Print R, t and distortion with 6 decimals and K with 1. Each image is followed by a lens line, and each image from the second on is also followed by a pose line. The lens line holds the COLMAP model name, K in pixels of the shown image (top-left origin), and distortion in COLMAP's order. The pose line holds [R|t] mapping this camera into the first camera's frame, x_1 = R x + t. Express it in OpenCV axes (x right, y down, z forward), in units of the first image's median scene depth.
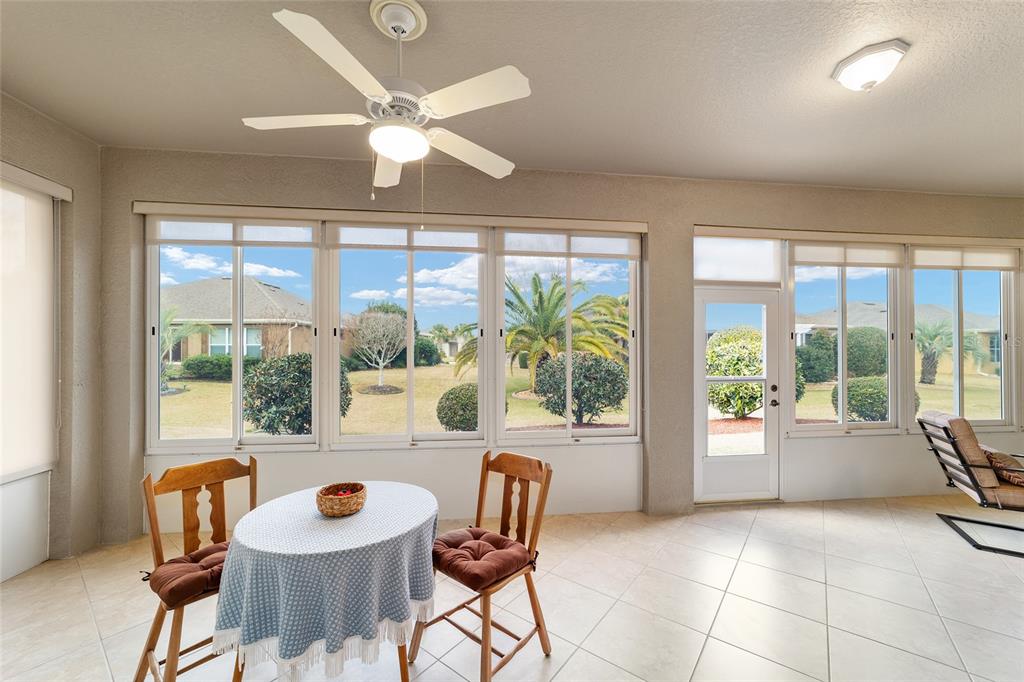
lens RADIAL K [[430.8, 0, 511.8], [0, 430.8, 347.6], [0, 0, 1]] dist [-0.008777, 0.001394]
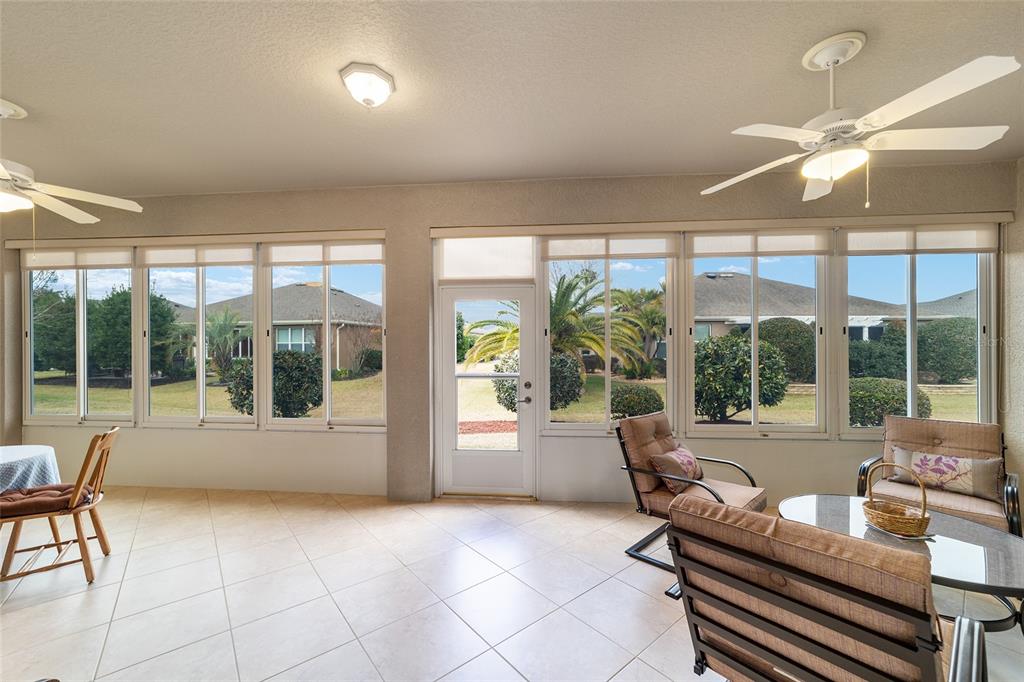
lens RADIAL K [[387.6, 0, 511.0], [0, 387.6, 343.8], [0, 0, 1]] dist [-0.004202, 0.000325]
pose [[0.977119, -0.005042, -0.212632, 0.741364], [0.004775, 0.999987, -0.001767, 0.000214], [0.212638, 0.000712, 0.977131, 0.105189]]
